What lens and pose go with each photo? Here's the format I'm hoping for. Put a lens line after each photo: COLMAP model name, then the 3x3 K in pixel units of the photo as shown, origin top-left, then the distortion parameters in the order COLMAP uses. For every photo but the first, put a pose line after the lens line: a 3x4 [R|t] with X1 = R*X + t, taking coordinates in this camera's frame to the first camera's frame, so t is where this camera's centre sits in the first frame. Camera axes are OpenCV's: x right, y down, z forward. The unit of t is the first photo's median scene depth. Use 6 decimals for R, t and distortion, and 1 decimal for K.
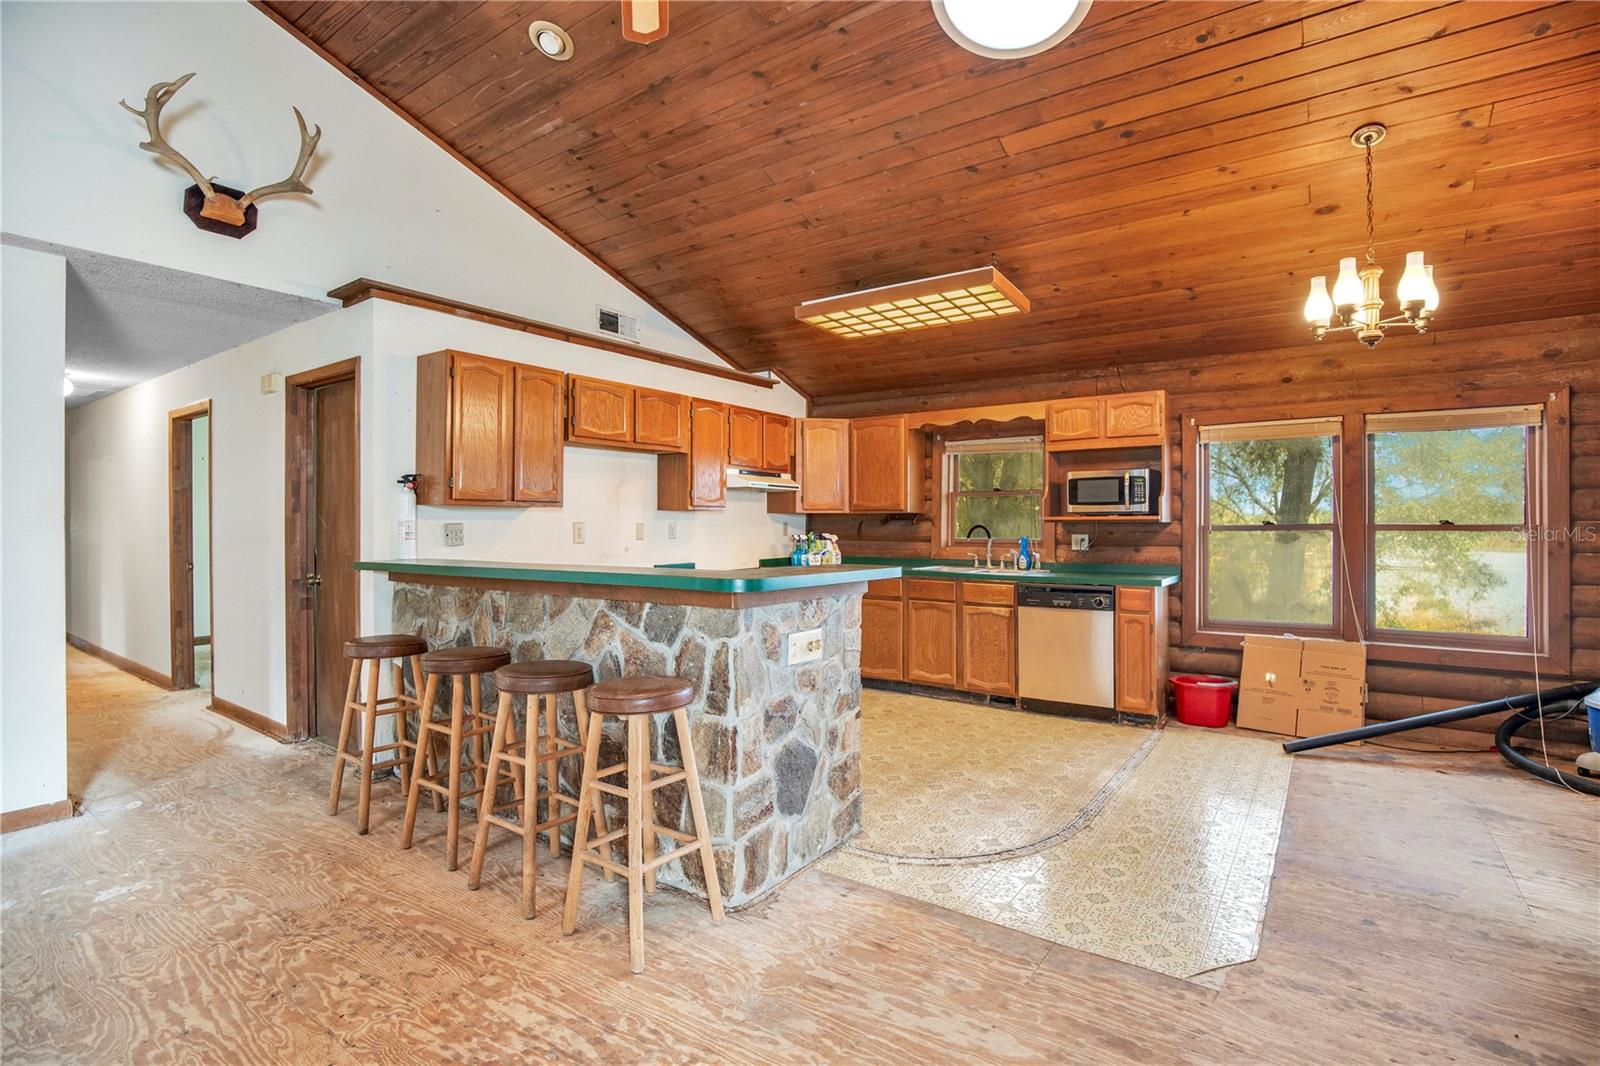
lens RADIAL K [[769.5, 0, 808.9], [0, 769.5, 527.6], [0, 0, 1]] dist [-0.036319, 0.002951]
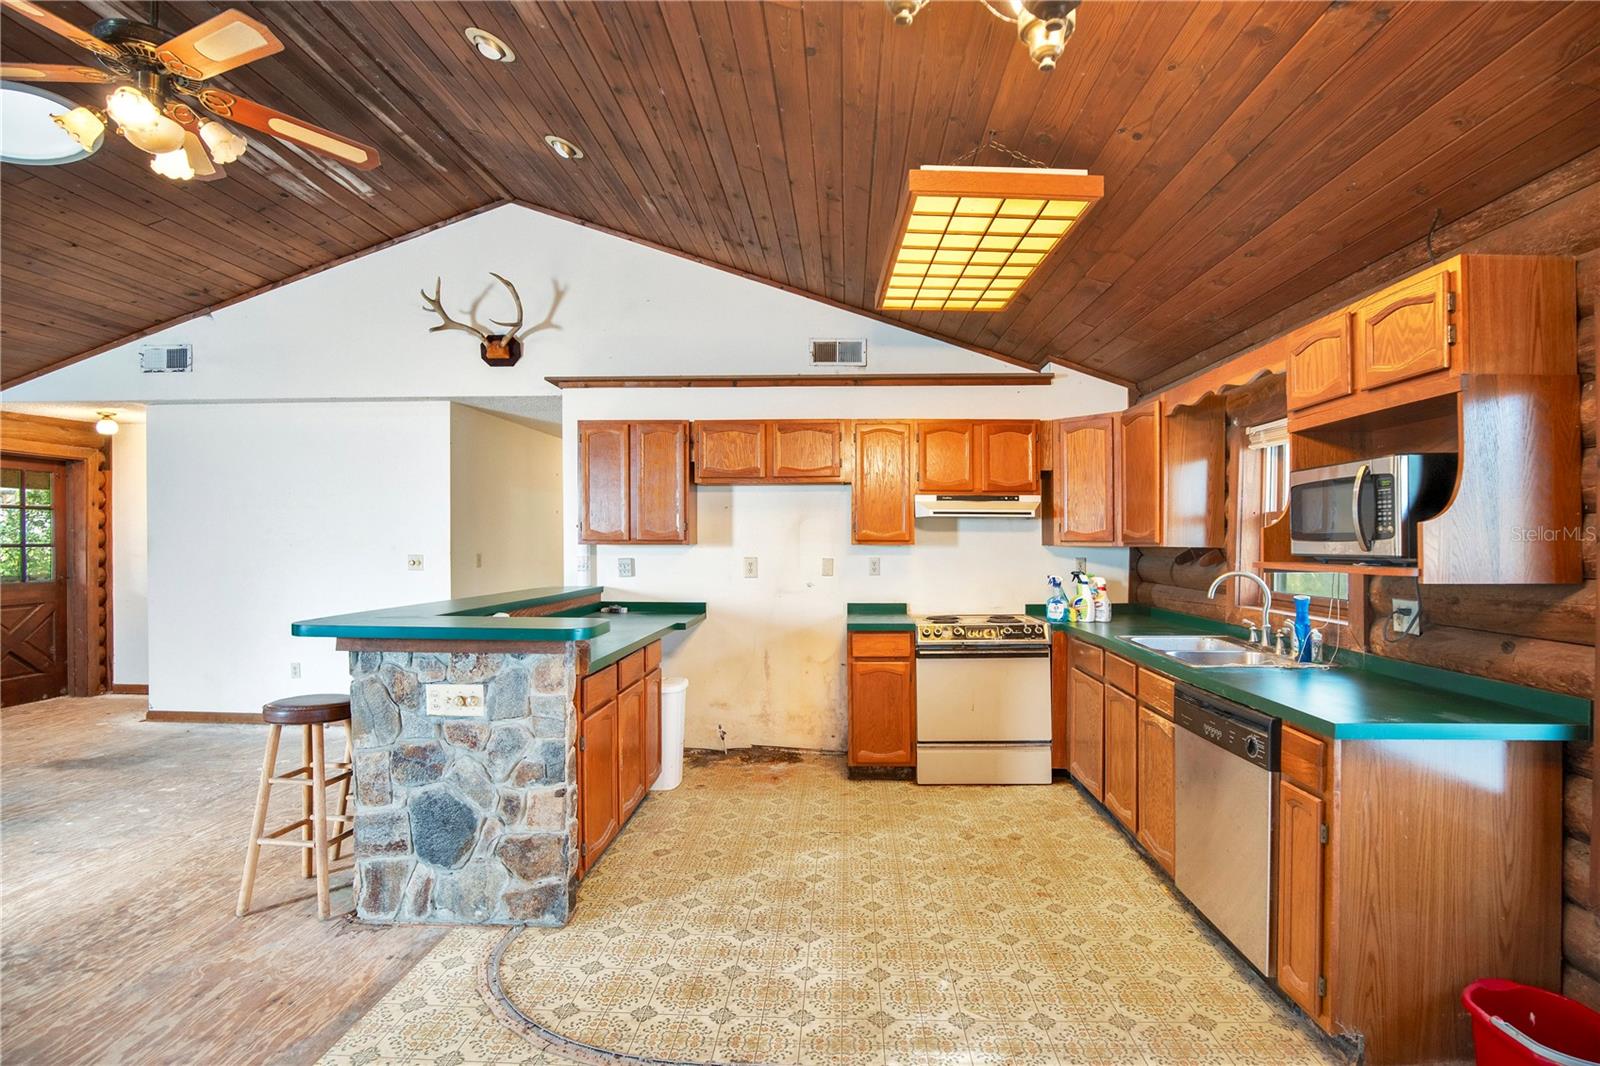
lens RADIAL K [[769.5, 0, 825.4], [0, 769.5, 548.1], [0, 0, 1]] dist [-0.036319, 0.002951]
pose [[0.544004, 0.008284, -0.839041, 0.685875], [-0.004628, 0.999966, 0.006873, -0.030098], [0.839070, 0.000144, 0.544024, 0.562495]]
